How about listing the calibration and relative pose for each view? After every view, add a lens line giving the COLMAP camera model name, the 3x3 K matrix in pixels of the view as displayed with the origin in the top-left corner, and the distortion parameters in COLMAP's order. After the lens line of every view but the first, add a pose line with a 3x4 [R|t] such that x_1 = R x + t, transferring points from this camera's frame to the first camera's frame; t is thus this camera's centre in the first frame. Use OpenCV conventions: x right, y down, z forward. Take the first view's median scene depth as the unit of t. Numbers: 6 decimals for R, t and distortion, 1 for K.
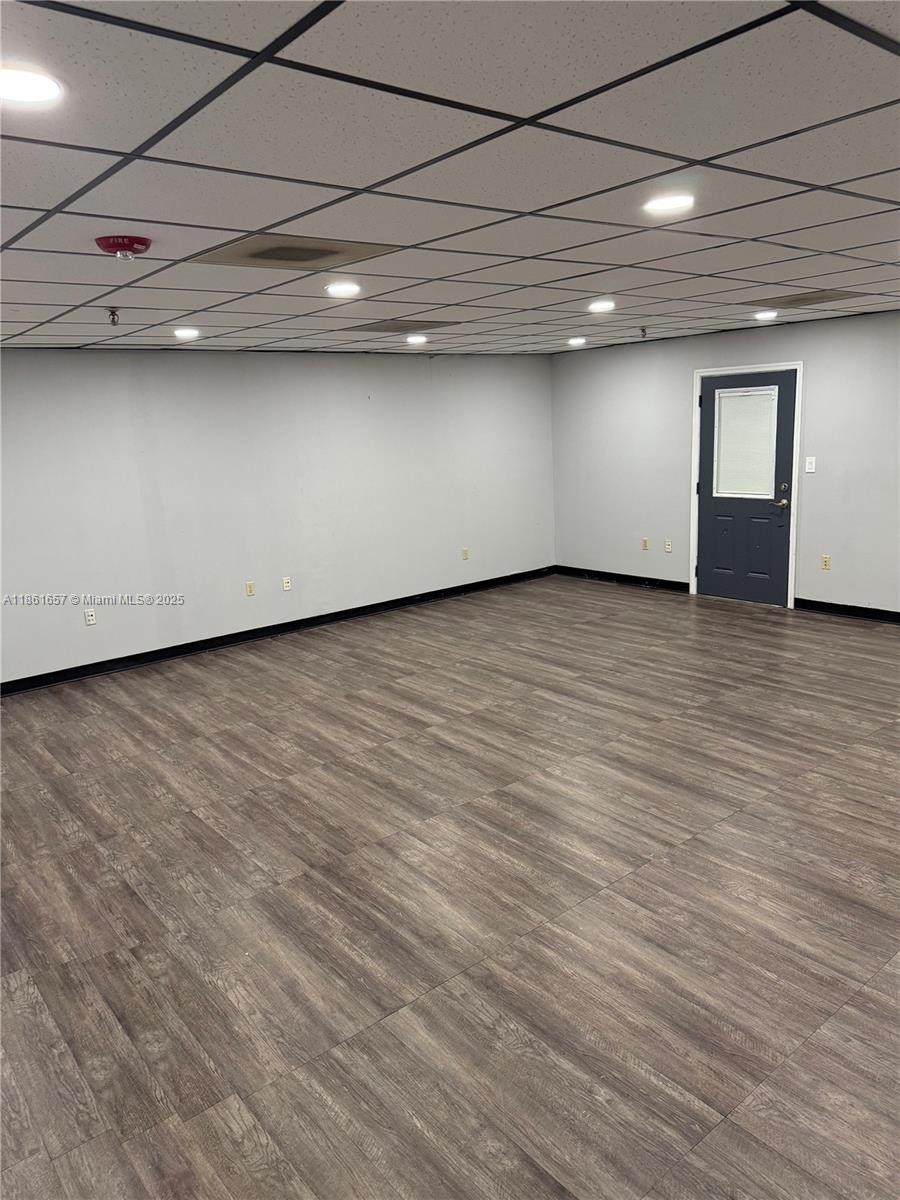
lens RADIAL K [[835.6, 0, 445.8], [0, 835.6, 598.5], [0, 0, 1]] dist [0.144260, -0.265765]
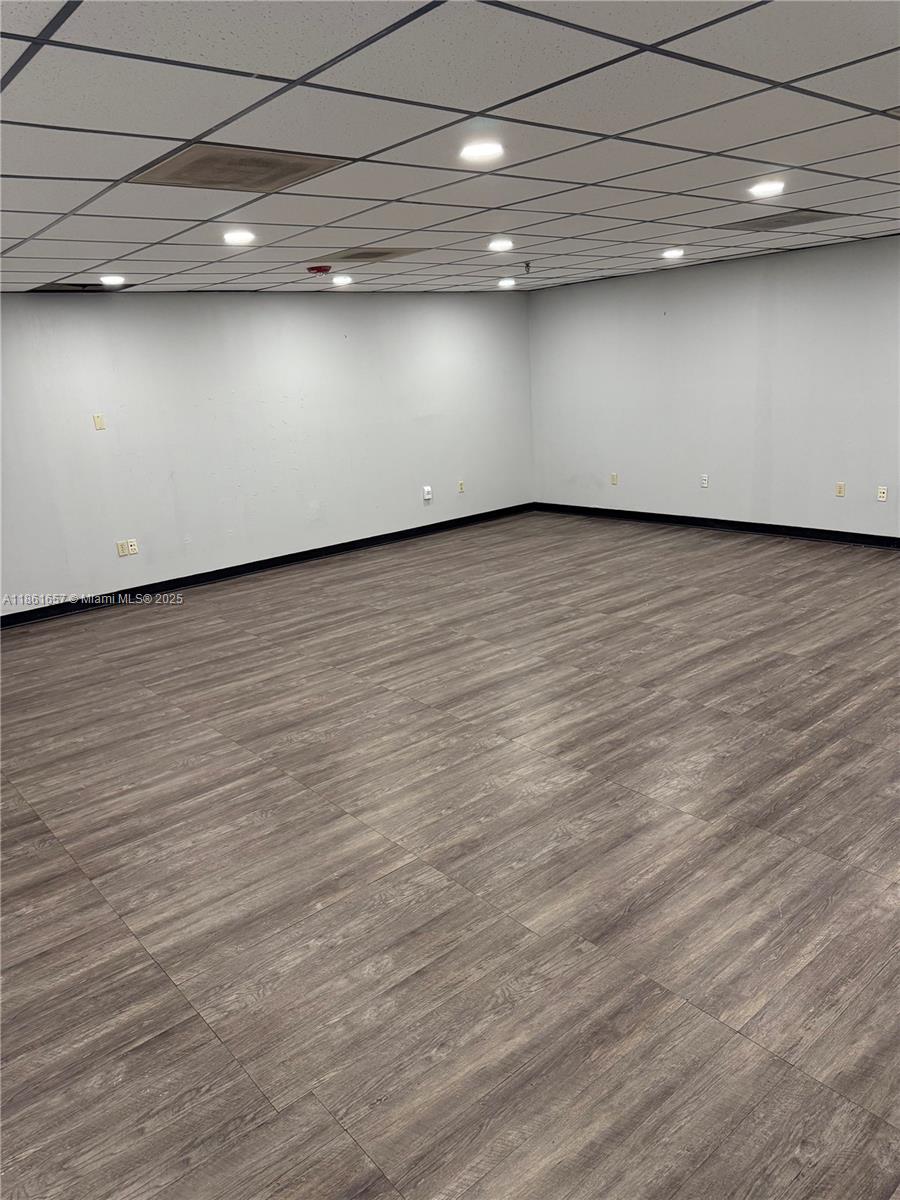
lens RADIAL K [[835.6, 0, 445.8], [0, 835.6, 598.5], [0, 0, 1]] dist [0.144260, -0.265765]
pose [[0.014249, 0.313633, -0.949437, 1.071660], [-0.144063, 0.940271, 0.308442, -0.191250], [0.989466, 0.132384, 0.058581, 0.719887]]
